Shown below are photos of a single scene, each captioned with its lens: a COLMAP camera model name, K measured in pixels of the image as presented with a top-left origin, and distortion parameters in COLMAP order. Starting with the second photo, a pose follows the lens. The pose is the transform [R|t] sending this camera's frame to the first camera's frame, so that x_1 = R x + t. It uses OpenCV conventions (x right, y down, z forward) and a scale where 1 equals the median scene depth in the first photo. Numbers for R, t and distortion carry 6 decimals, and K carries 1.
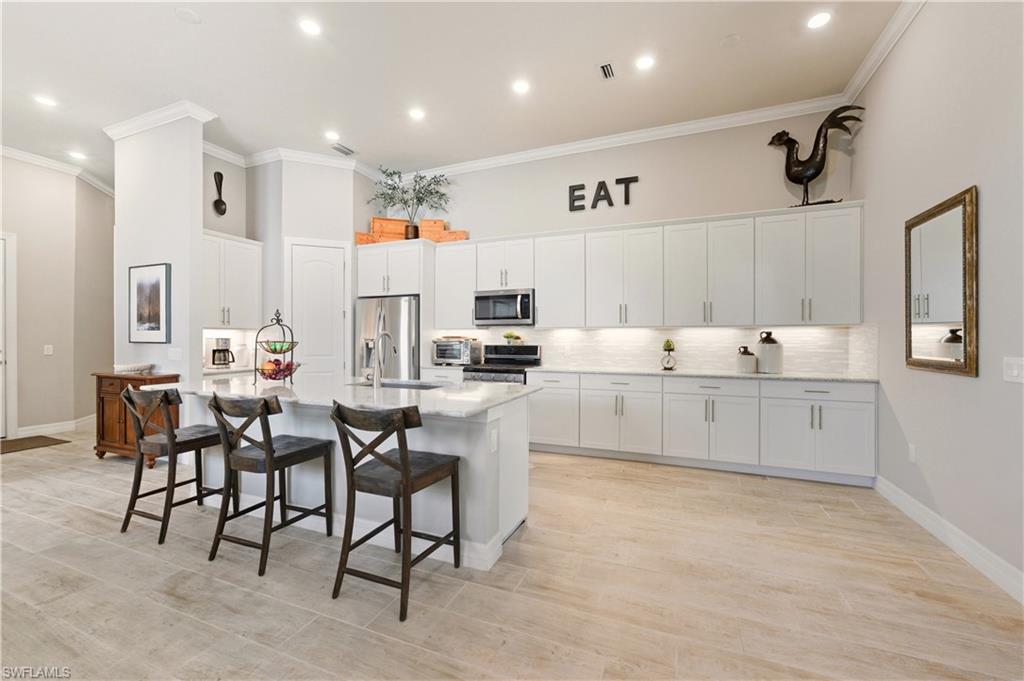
lens RADIAL K [[415.0, 0, 514.9], [0, 415.0, 336.2], [0, 0, 1]] dist [-0.007453, 0.004752]
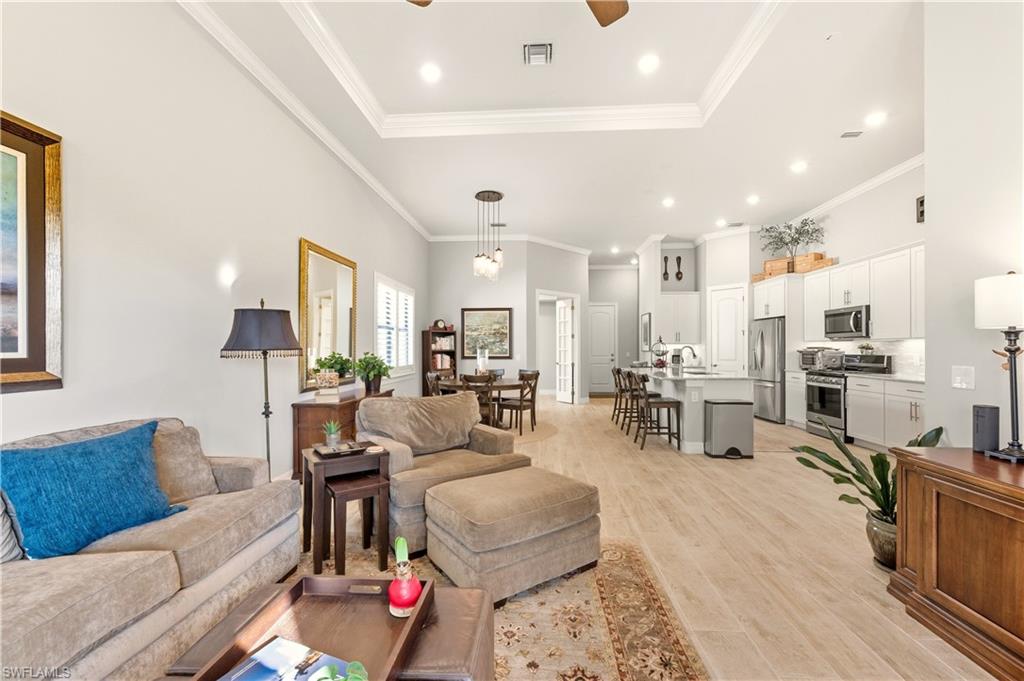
lens RADIAL K [[415.0, 0, 516.8], [0, 415.0, 350.4], [0, 0, 1]] dist [-0.007453, 0.004752]
pose [[0.325849, 0.002395, -0.945419, 0.797881], [0.006712, 0.999966, 0.004846, -0.002336], [0.945398, -0.007924, 0.325822, -0.265796]]
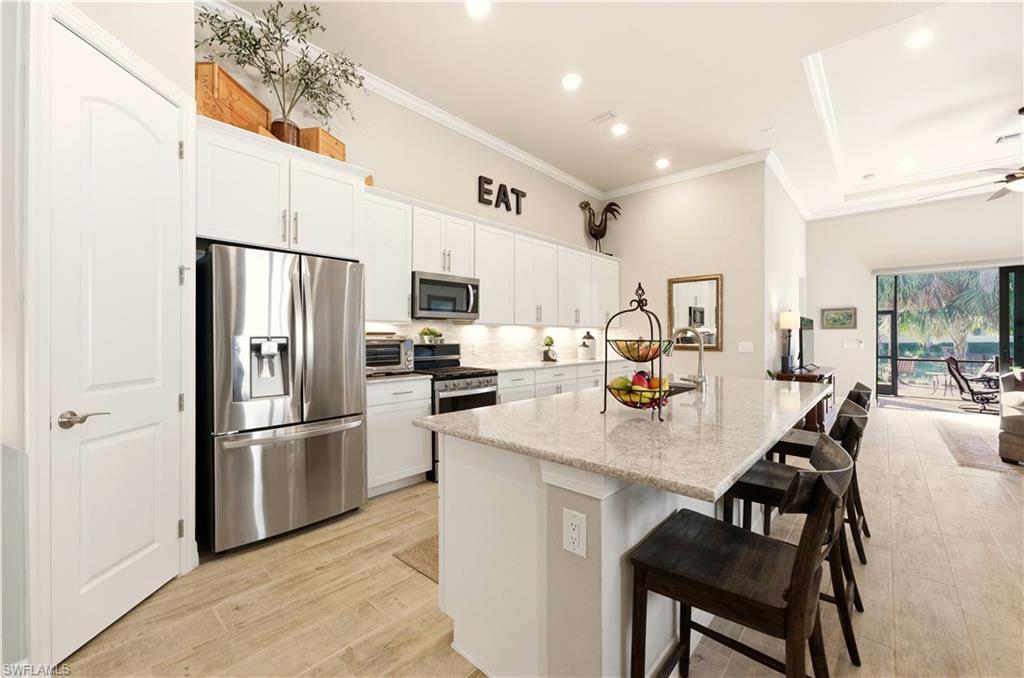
lens RADIAL K [[415.0, 0, 513.9], [0, 415.0, 332.0], [0, 0, 1]] dist [-0.007453, 0.004752]
pose [[0.335169, 0.010913, 0.942095, -0.760311], [-0.004463, 0.999940, -0.009995, 0.005589], [-0.942147, -0.000855, 0.335198, 0.632113]]
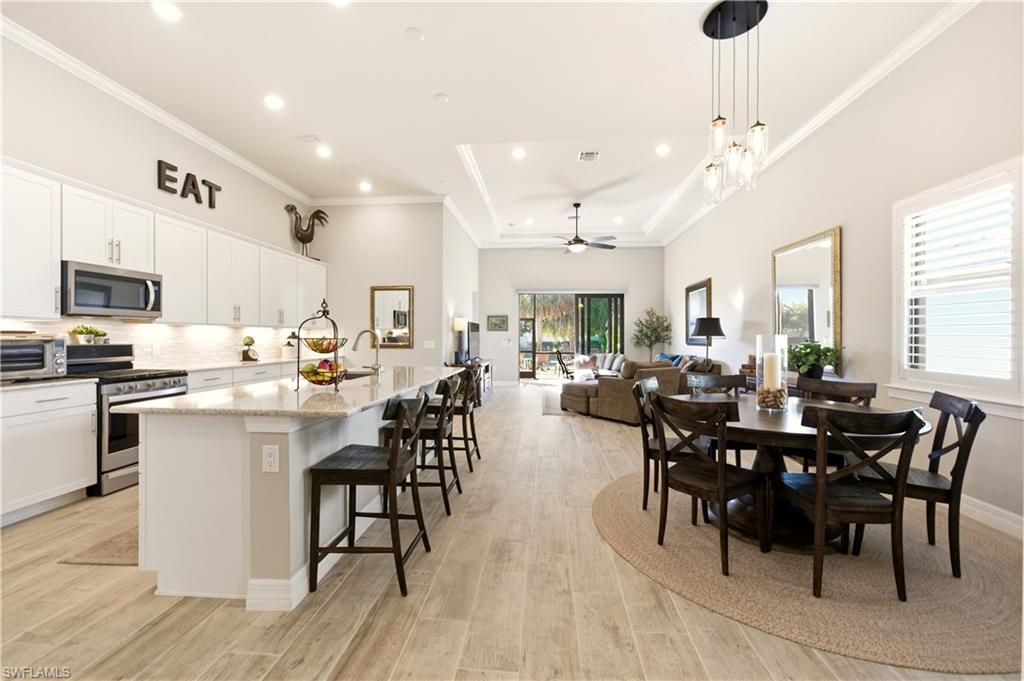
lens RADIAL K [[415.0, 0, 514.1], [0, 415.0, 337.9], [0, 0, 1]] dist [-0.007453, 0.004752]
pose [[-0.309267, -0.002133, 0.950973, -0.954936], [-0.005269, 0.999986, 0.000529, 0.006229], [-0.950961, -0.004847, -0.309274, 0.584323]]
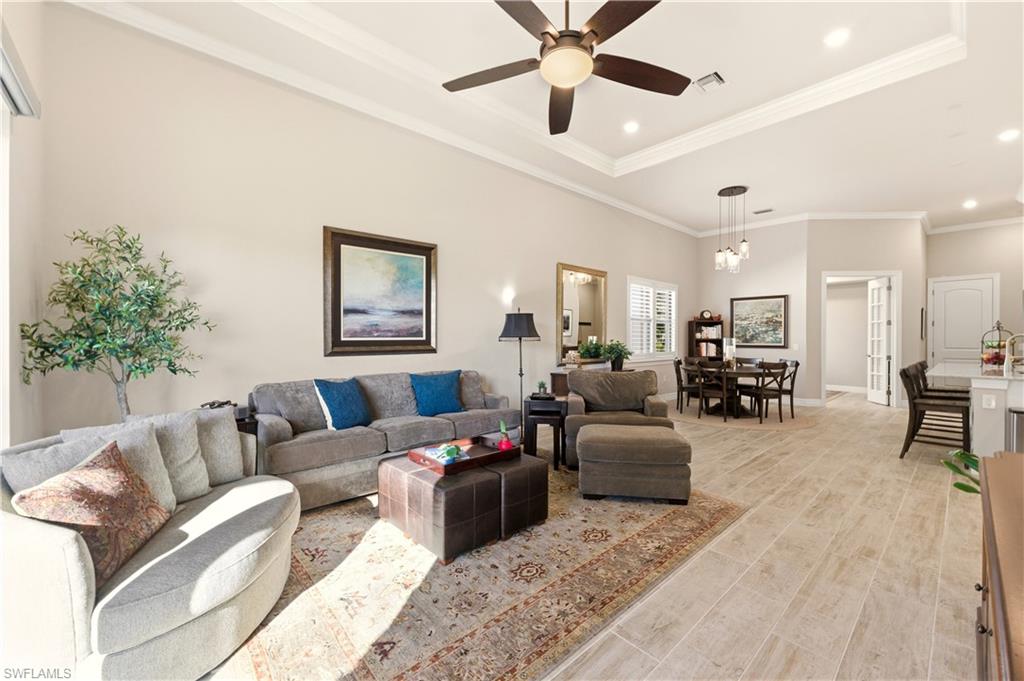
lens RADIAL K [[415.0, 0, 514.7], [0, 415.0, 338.7], [0, 0, 1]] dist [-0.007453, 0.004752]
pose [[-0.427526, -0.000611, -0.904003, 1.048137], [0.001261, 0.999998, -0.001272, 0.002493], [0.904002, -0.001684, -0.427525, 0.014161]]
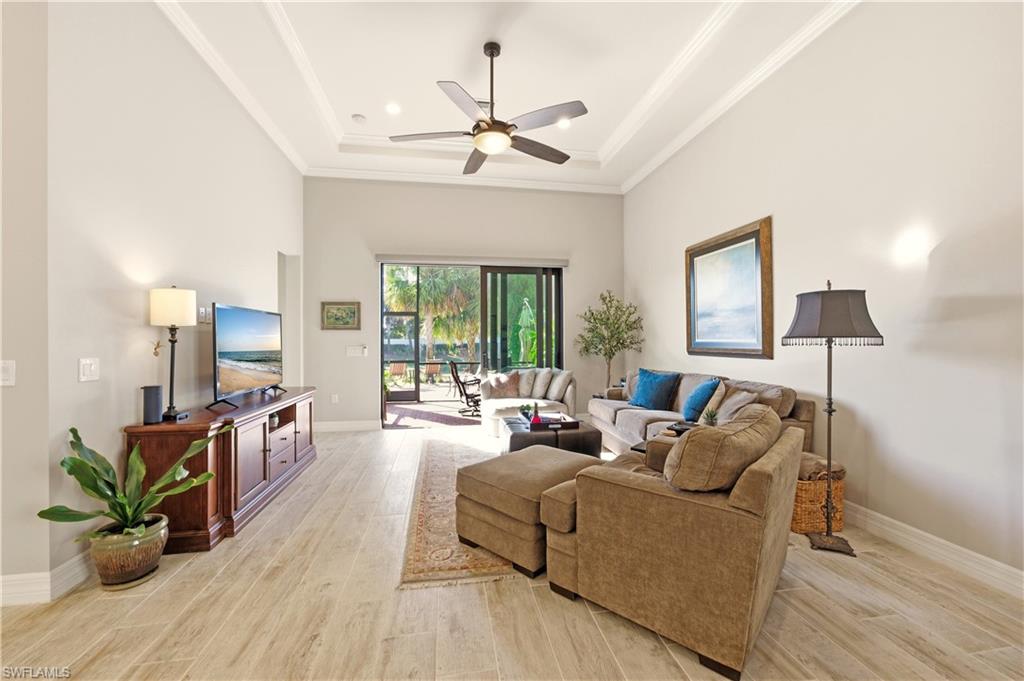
lens RADIAL K [[415.0, 0, 511.1], [0, 415.0, 339.2], [0, 0, 1]] dist [-0.007453, 0.004752]
pose [[-0.525282, 0.000552, 0.850928, -0.117264], [-0.000483, 0.999999, -0.000946, 0.000162], [-0.850928, -0.000908, -0.525281, 0.202227]]
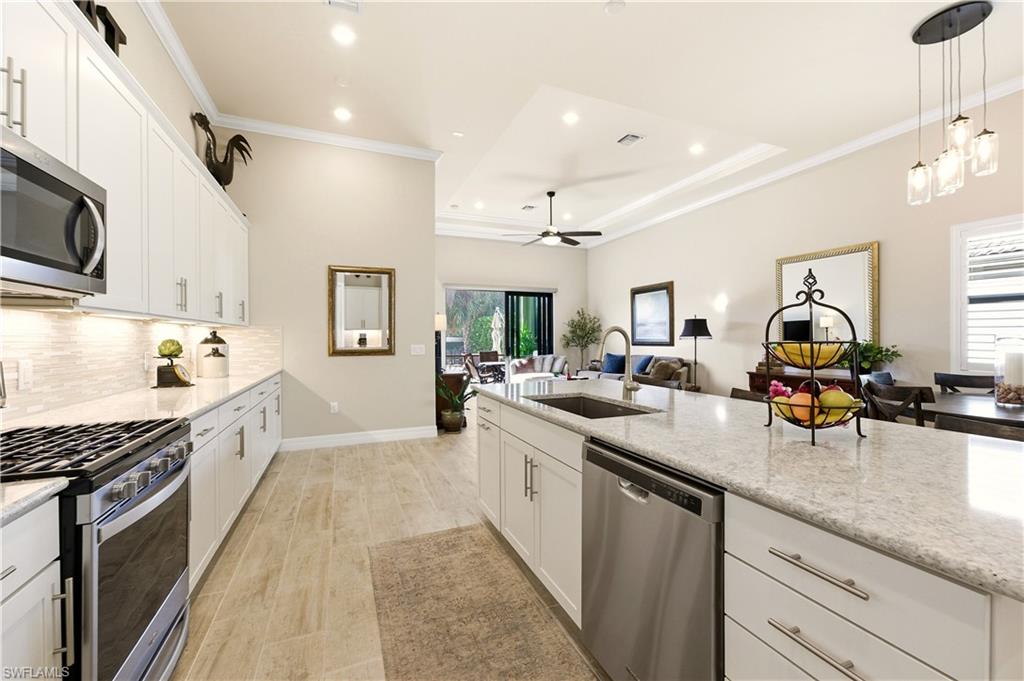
lens RADIAL K [[415.0, 0, 518.4], [0, 415.0, 339.4], [0, 0, 1]] dist [-0.007453, 0.004752]
pose [[-0.716044, 0.000971, 0.698054, -0.431328], [0.001908, 0.999998, 0.000567, 0.006540], [-0.698052, 0.001738, -0.716045, 1.001874]]
